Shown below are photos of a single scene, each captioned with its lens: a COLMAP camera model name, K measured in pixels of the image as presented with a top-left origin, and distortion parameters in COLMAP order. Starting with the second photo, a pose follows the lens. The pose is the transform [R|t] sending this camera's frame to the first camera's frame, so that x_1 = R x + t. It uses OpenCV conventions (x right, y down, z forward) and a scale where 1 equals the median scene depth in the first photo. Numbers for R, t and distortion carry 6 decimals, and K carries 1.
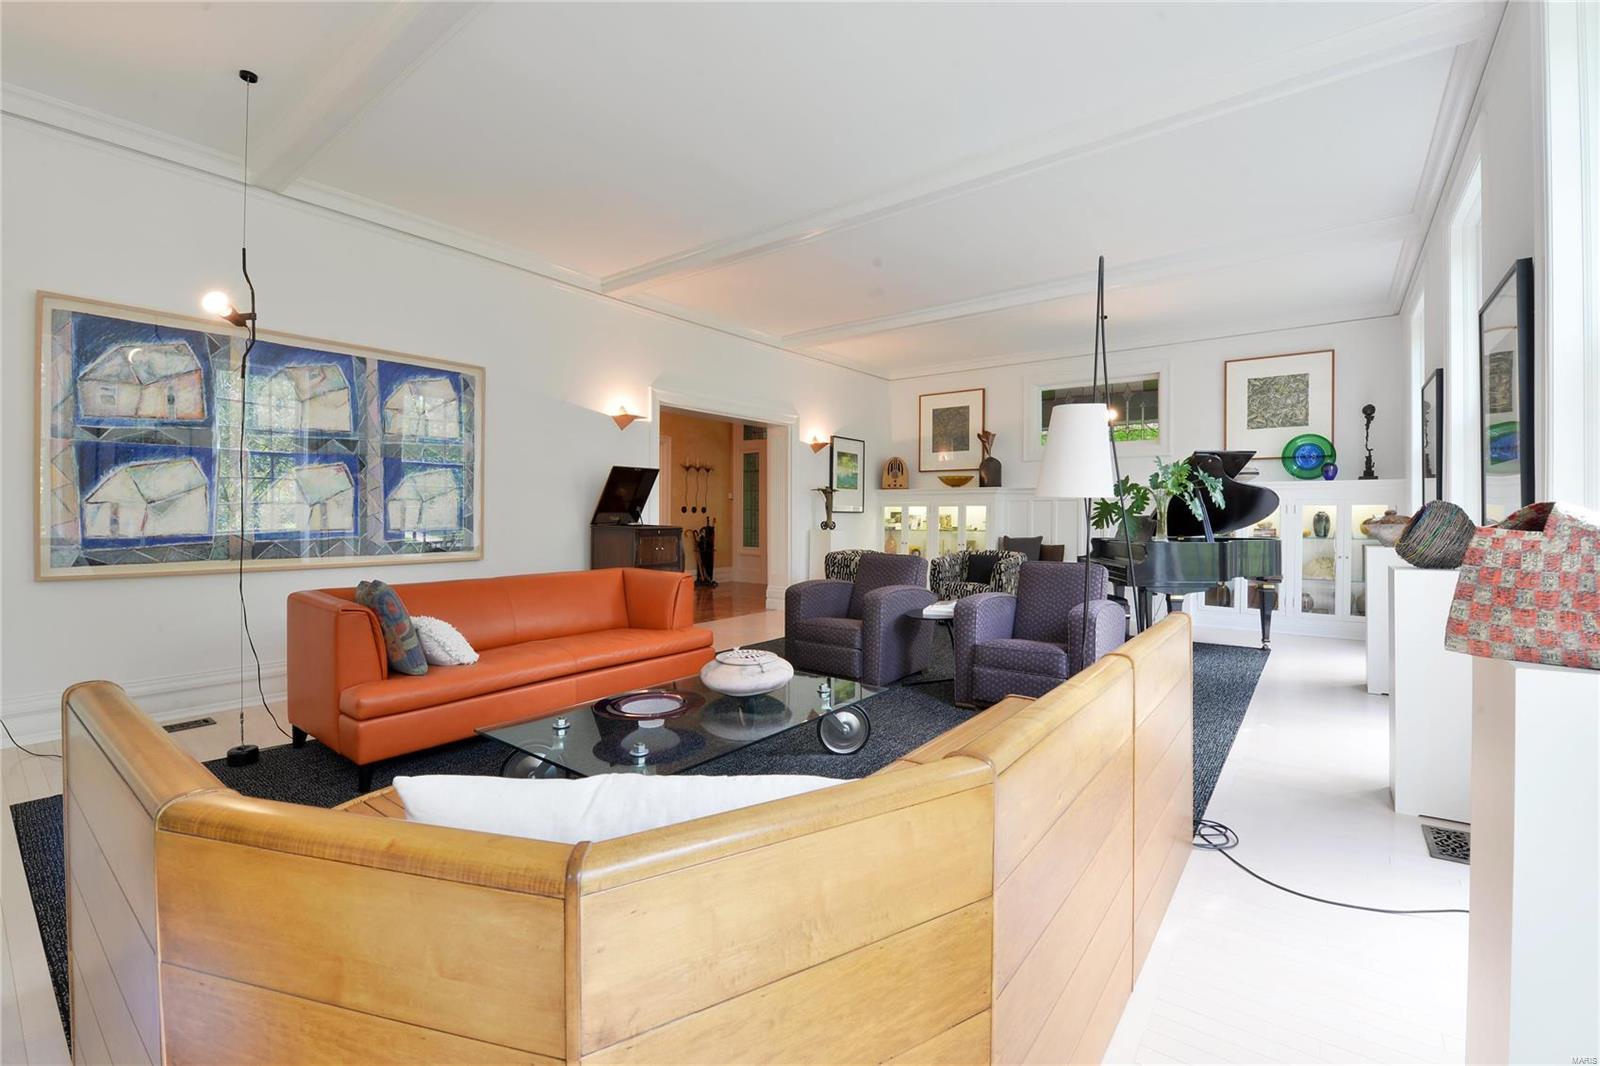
lens RADIAL K [[638.9, 0, 803.5], [0, 638.9, 526.4], [0, 0, 1]] dist [-0.019734, -0.000748]
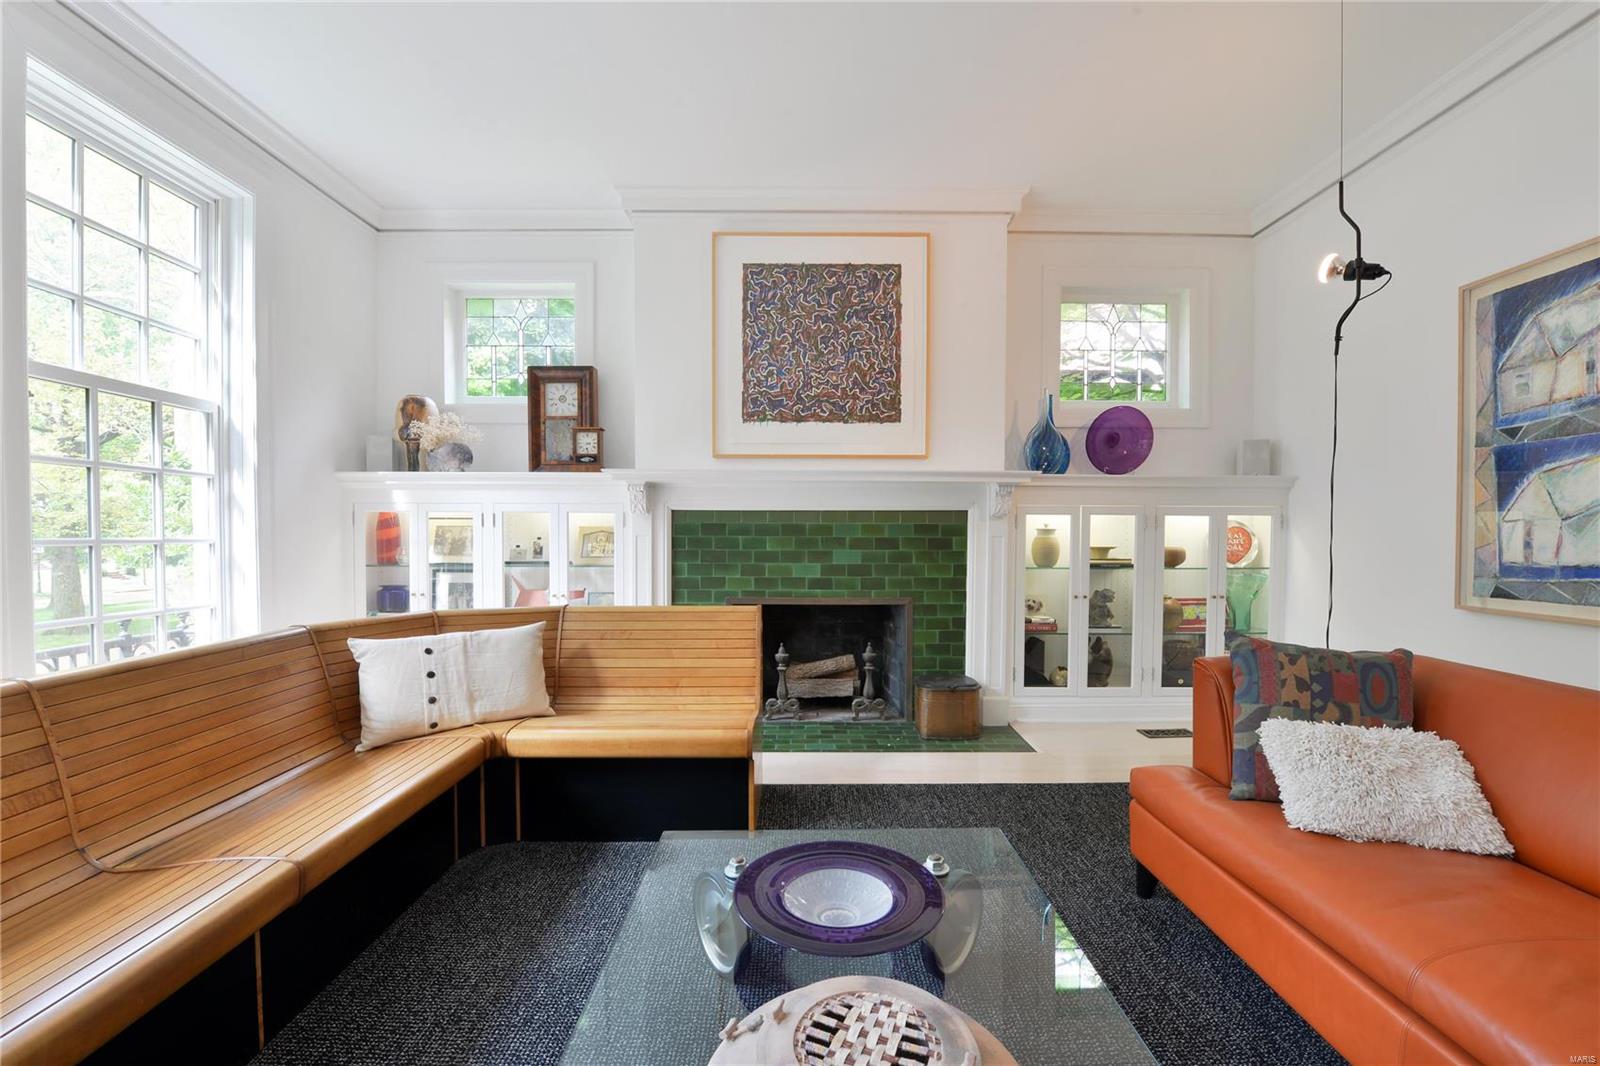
lens RADIAL K [[661.0, 0, 804.1], [0, 661.0, 553.0], [0, 0, 1]] dist [-0.021089, -0.000292]
pose [[-0.764786, 0.018258, -0.644026, 0.098177], [-0.007467, 0.999280, 0.037197, -0.020496], [0.644242, 0.033257, -0.764099, 1.032675]]
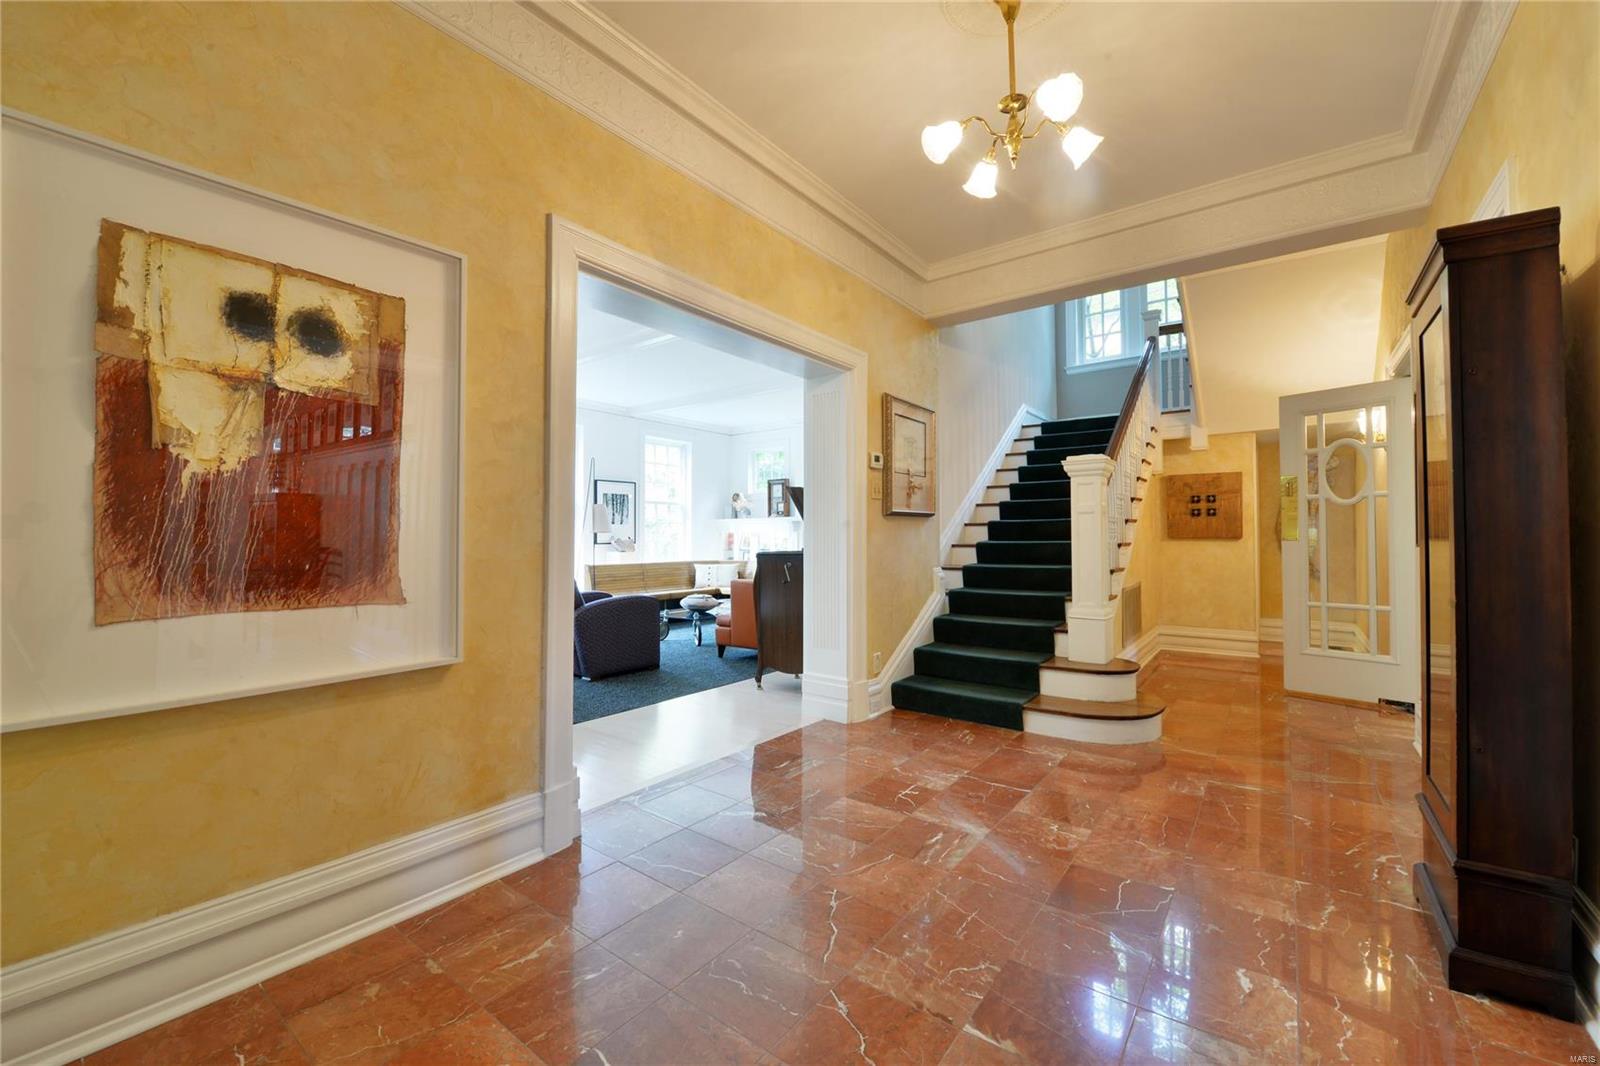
lens RADIAL K [[640.3, 0, 807.7], [0, 640.3, 530.1], [0, 0, 1]] dist [-0.014568, -0.000110]
pose [[-0.998742, 0.001930, -0.050103, -0.351543], [0.002173, 0.999986, -0.004805, -0.038932], [0.050093, -0.004908, -0.998732, 3.157623]]
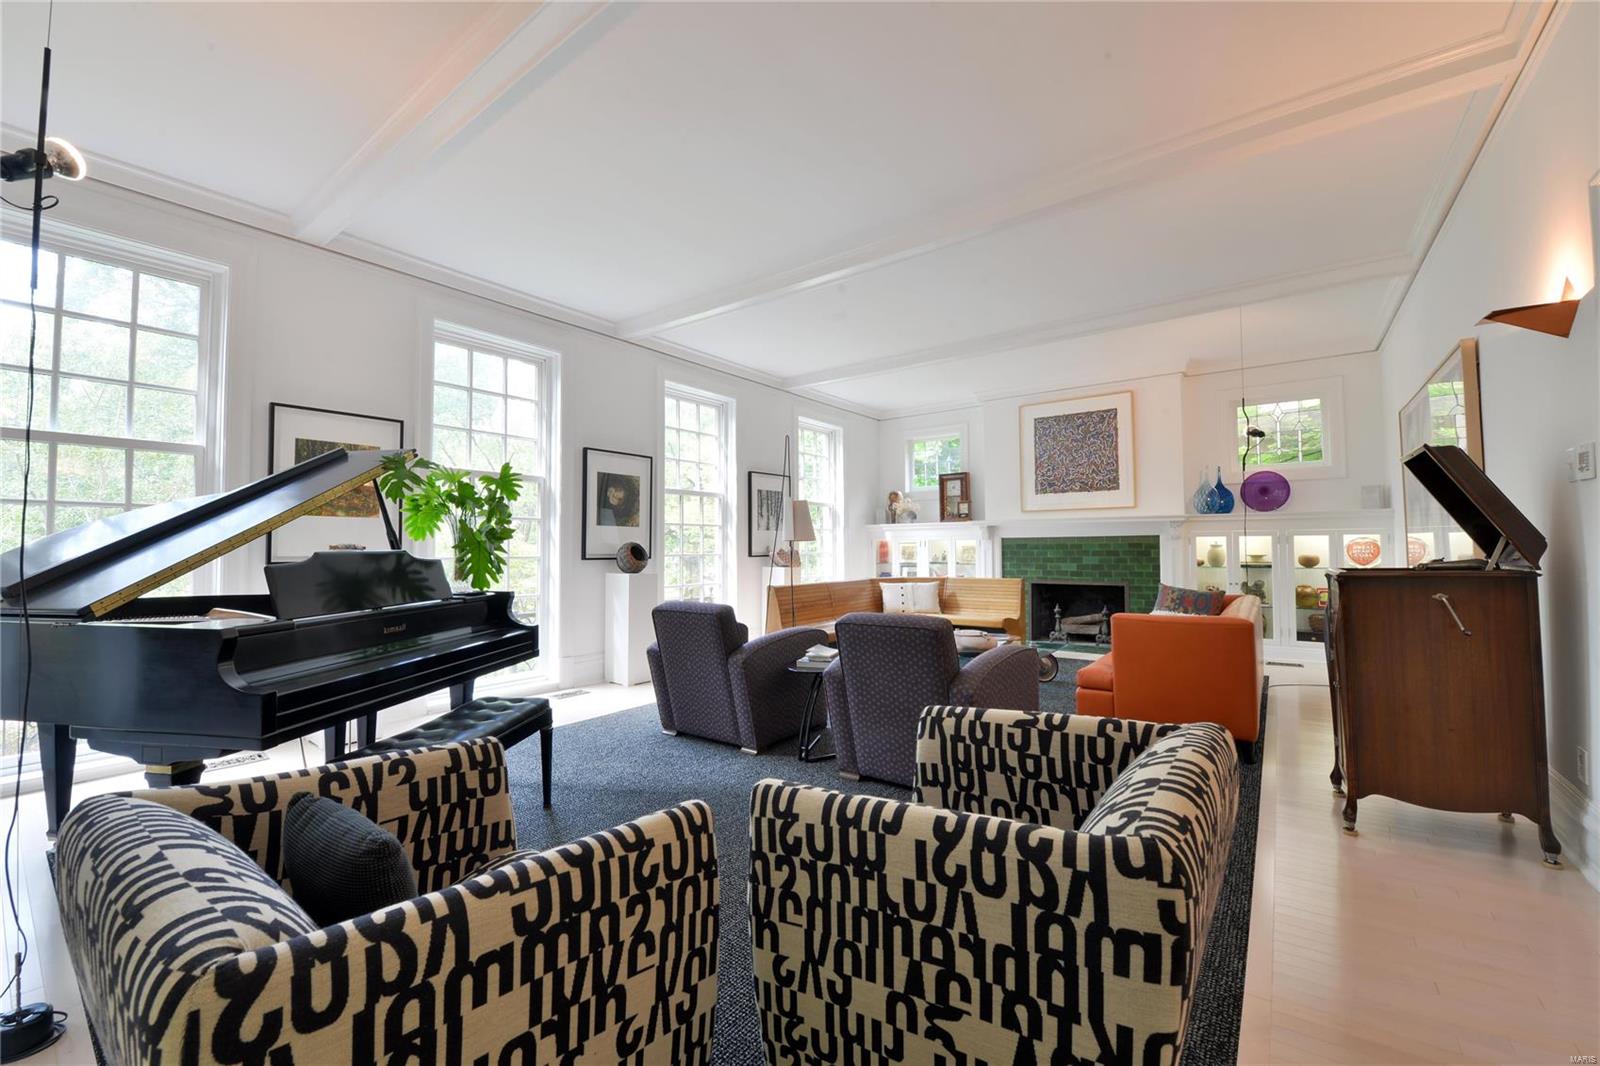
lens RADIAL K [[638.9, 0, 803.5], [0, 638.9, 526.4], [0, 0, 1]] dist [-0.019734, -0.000748]
pose [[-0.998937, 0.004888, -0.045841, 0.386156], [0.006152, 0.999603, -0.027479, -0.033707], [0.045689, -0.027732, -0.998571, 2.390490]]
